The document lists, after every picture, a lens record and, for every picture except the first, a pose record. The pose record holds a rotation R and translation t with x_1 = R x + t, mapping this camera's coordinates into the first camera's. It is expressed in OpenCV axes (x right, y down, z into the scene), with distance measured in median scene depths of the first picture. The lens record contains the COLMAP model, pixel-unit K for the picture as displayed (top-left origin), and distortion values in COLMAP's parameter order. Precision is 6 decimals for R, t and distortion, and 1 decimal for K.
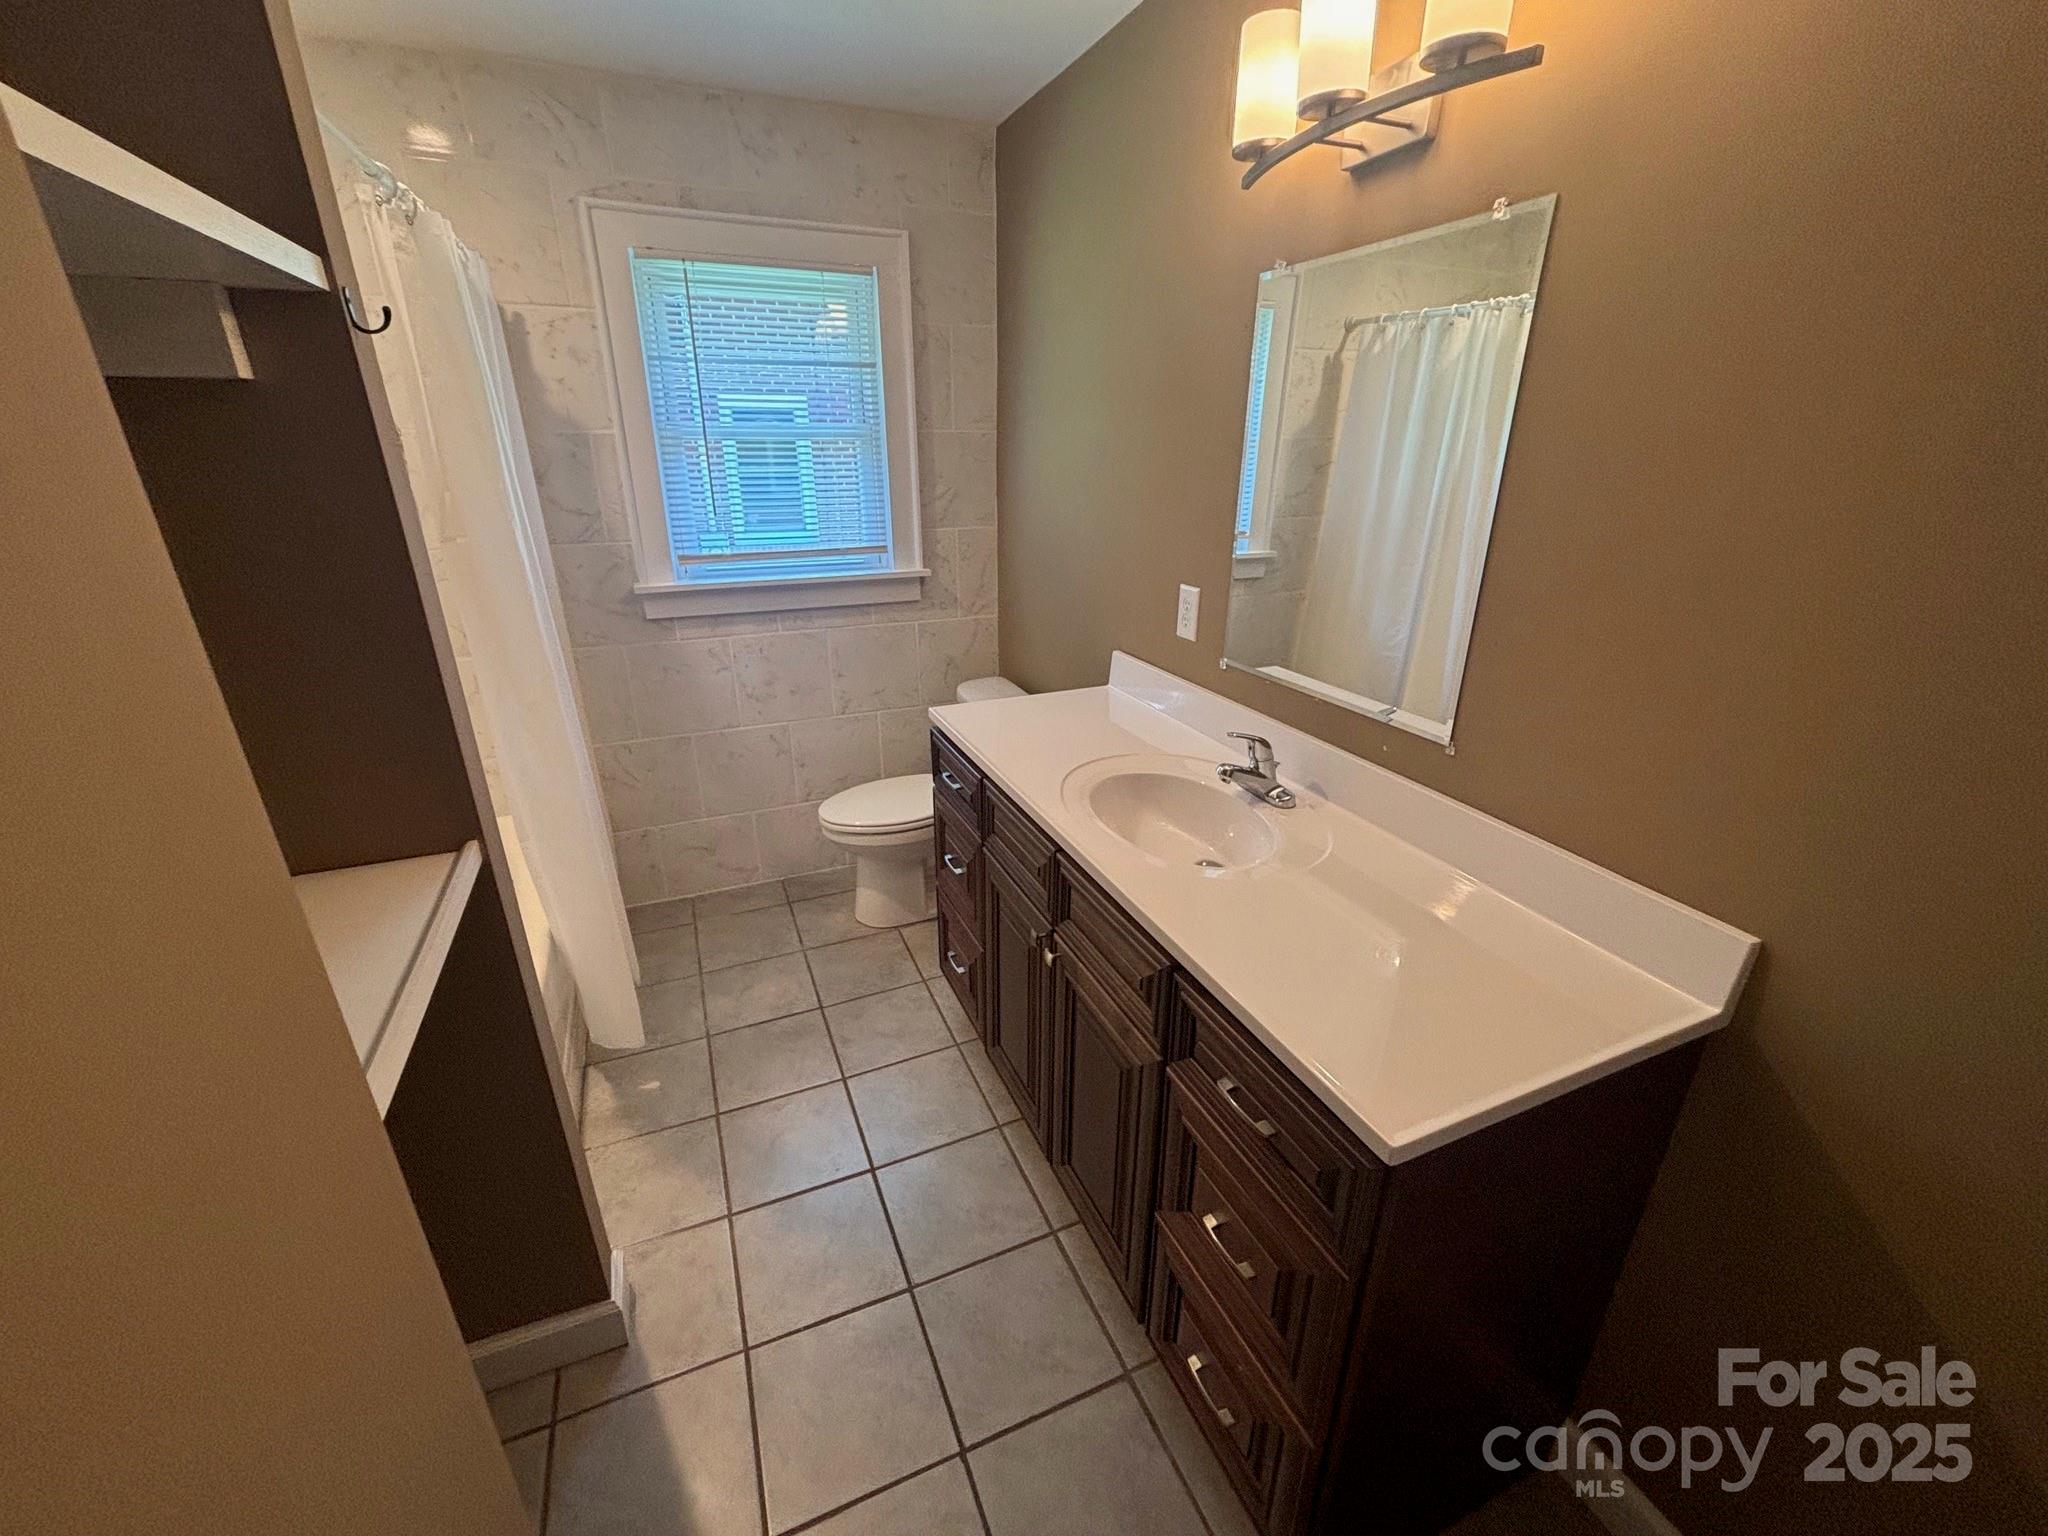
lens RADIAL K [[834.2, 0, 1027.0], [0, 834.2, 770.2], [0, 0, 1]] dist [0.008041, -0.000187]
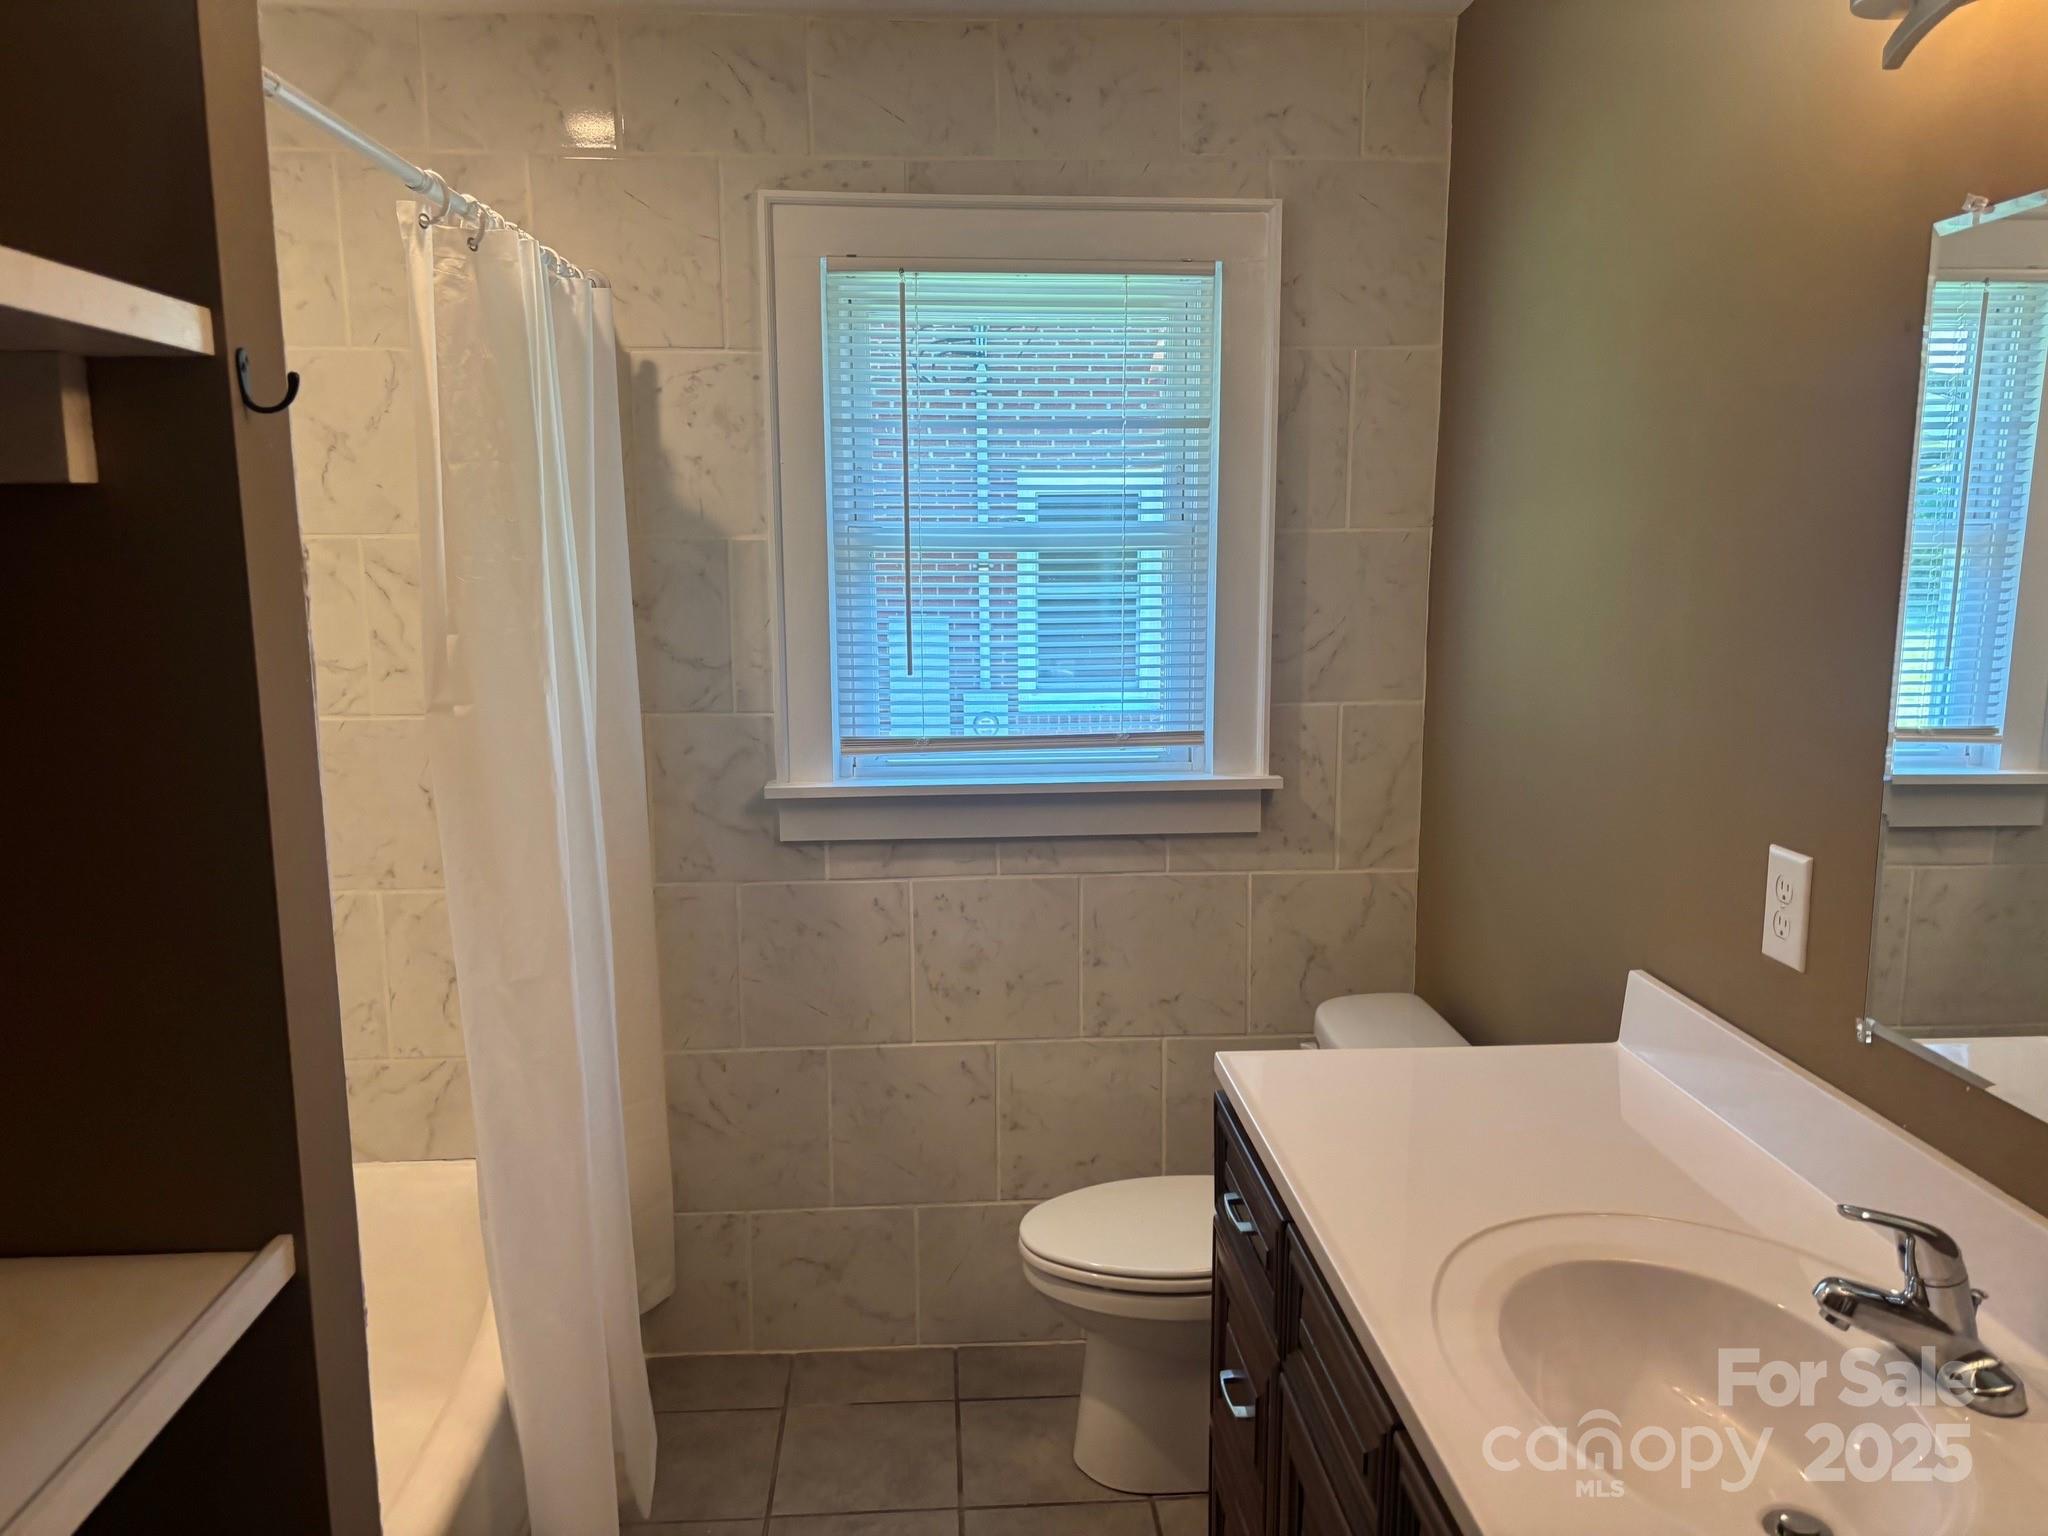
lens RADIAL K [[1475.8, 0, 1198.0], [0, 1475.8, 767.9], [0, 0, 1]] dist [0.114191, -0.179020]
pose [[0.941014, 0.050651, -0.334555, 0.161263], [-0.119286, 0.974914, -0.187919, -0.072016], [0.316644, 0.216742, 0.923450, 0.131742]]
